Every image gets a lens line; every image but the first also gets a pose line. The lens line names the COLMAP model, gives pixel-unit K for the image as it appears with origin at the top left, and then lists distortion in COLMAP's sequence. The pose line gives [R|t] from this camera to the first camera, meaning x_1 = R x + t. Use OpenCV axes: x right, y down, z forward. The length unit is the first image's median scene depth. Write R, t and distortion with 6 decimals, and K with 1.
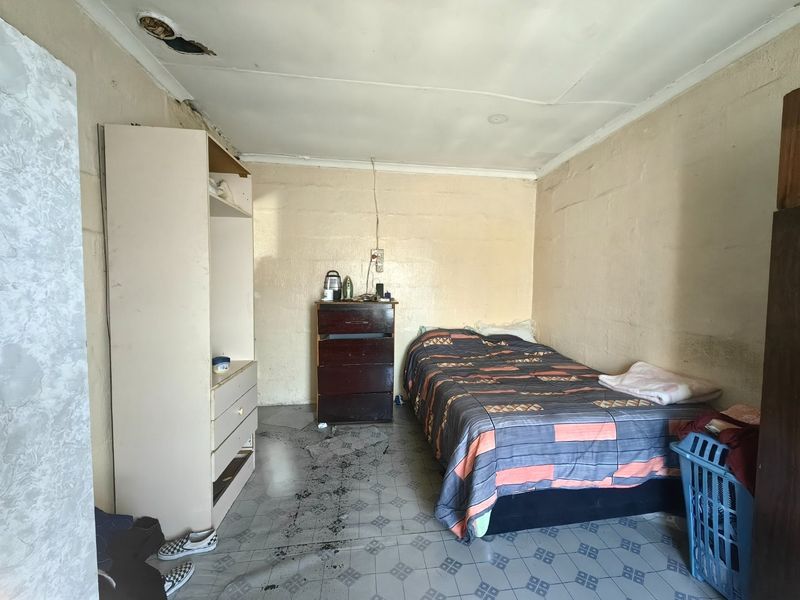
lens RADIAL K [[322.0, 0, 400.0], [0, 322.0, 300.0], [0, 0, 1]] dist [-0.000424, -0.000134]
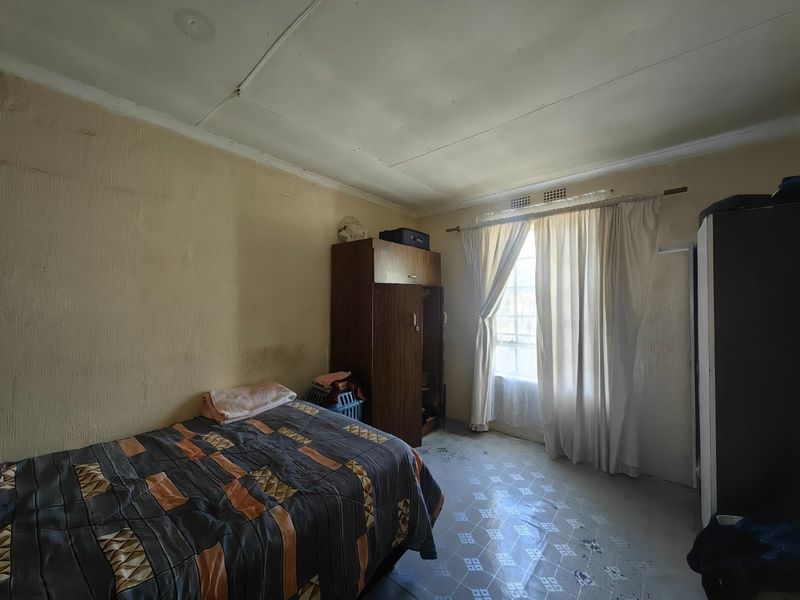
lens RADIAL K [[322.0, 0, 400.0], [0, 322.0, 300.0], [0, 0, 1]] dist [-0.000424, -0.000134]
pose [[-0.694143, 0.002533, 0.719832, -0.452348], [0.041188, 0.998495, 0.036205, -0.121788], [-0.718657, 0.054780, -0.693203, 1.544599]]
